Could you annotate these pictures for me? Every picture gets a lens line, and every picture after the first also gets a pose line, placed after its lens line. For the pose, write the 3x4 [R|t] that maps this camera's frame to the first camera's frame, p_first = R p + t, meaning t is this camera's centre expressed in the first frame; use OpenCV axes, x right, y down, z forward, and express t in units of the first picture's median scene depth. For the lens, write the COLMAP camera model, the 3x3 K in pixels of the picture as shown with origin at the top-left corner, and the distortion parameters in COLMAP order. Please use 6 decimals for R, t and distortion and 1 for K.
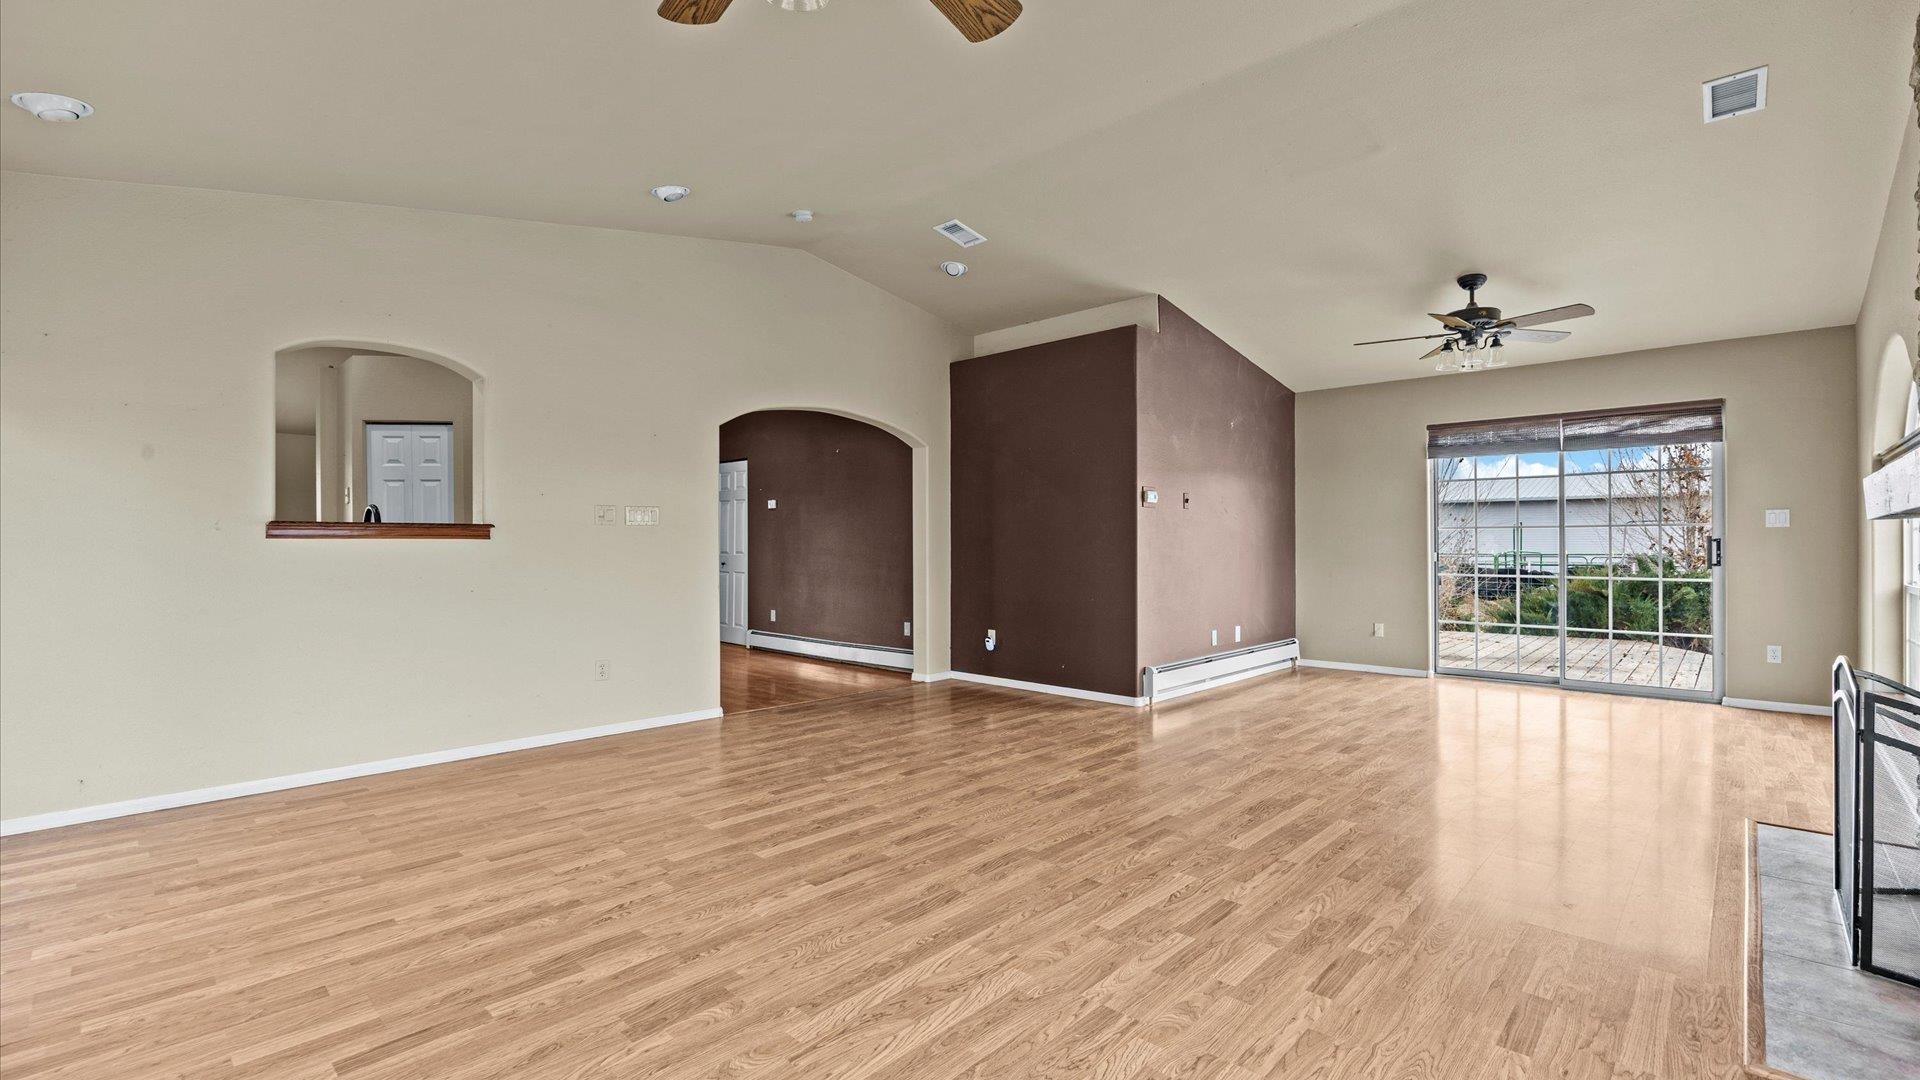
lens RADIAL K [[823.7, 0, 960.0], [0, 823.7, 540.0], [0, 0, 1]] dist [-0.007827, 0.000077]
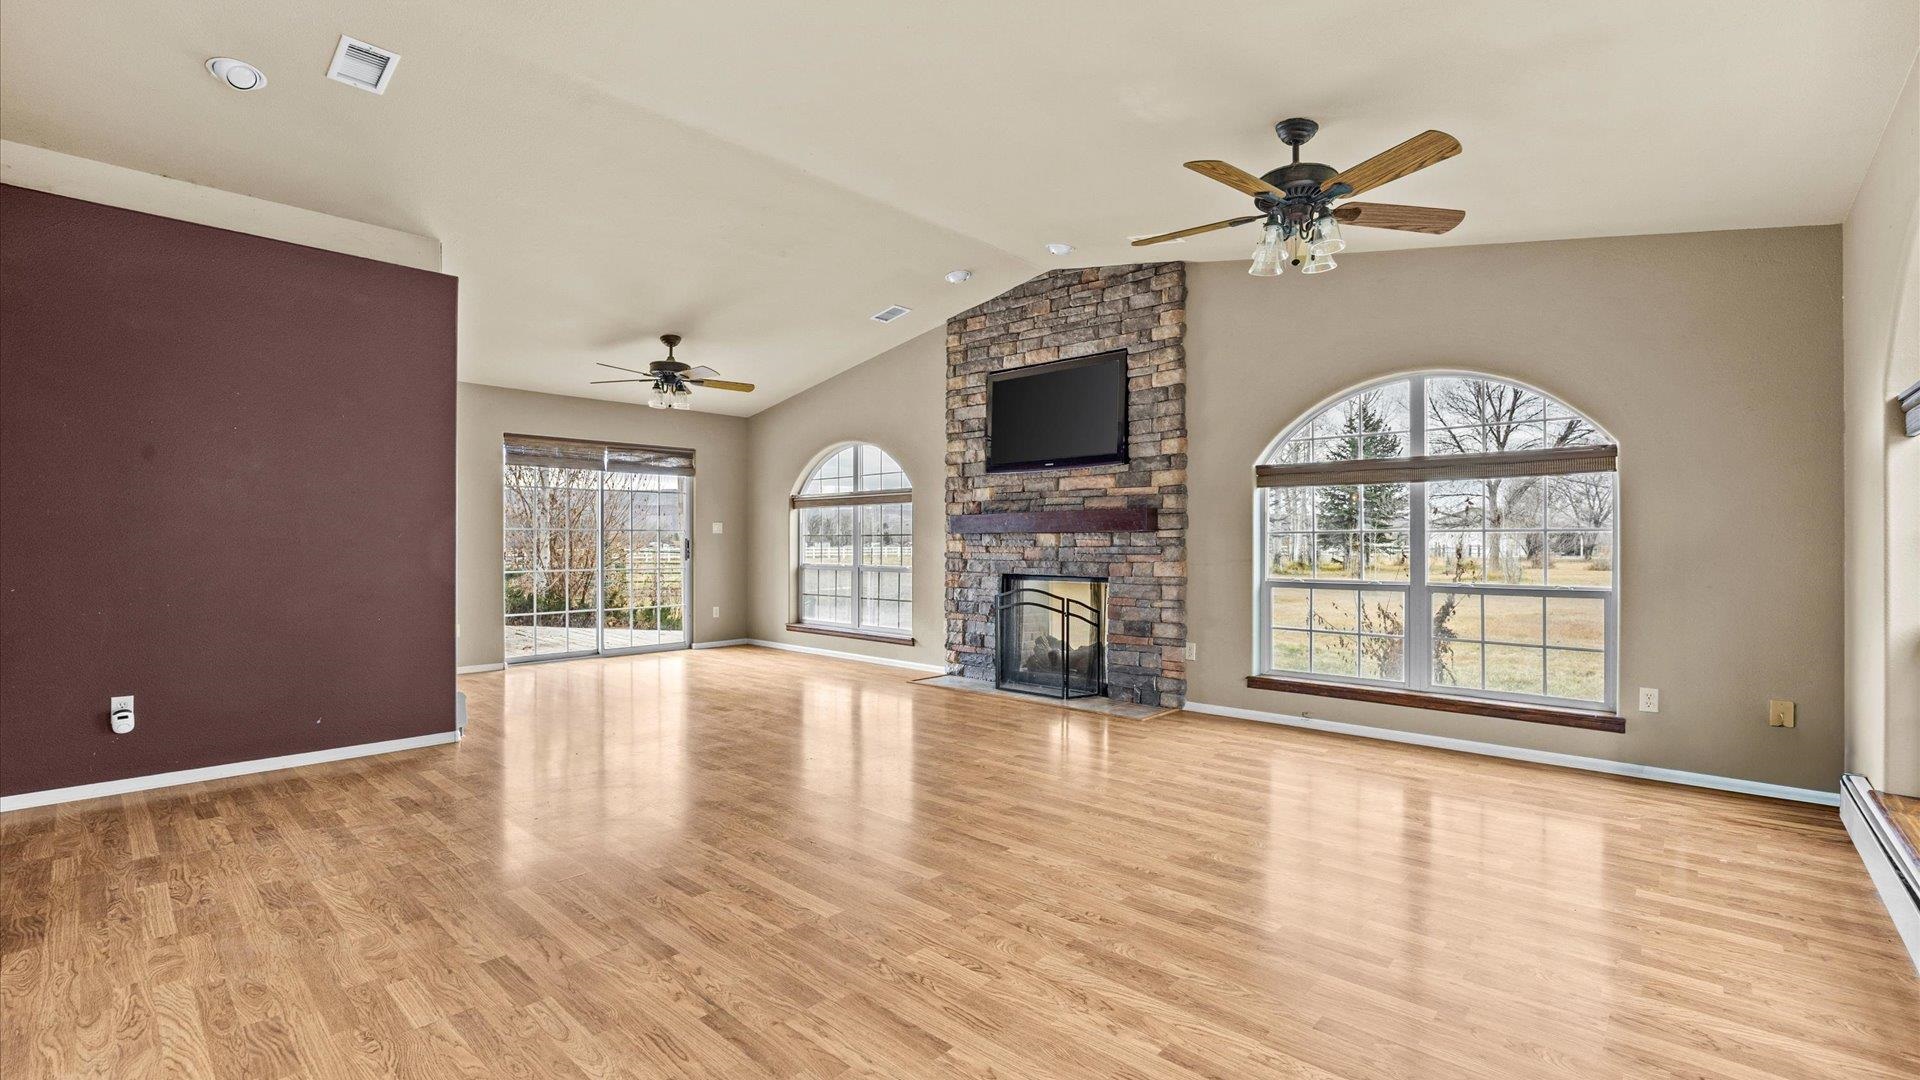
lens RADIAL K [[823.7, 0, 960.0], [0, 823.7, 540.0], [0, 0, 1]] dist [-0.007827, 0.000077]
pose [[-0.011964, 0.004561, 0.999918, -1.271986], [-0.005582, 0.999974, -0.004628, 0.004592], [-0.999913, -0.005637, -0.011939, 1.059007]]
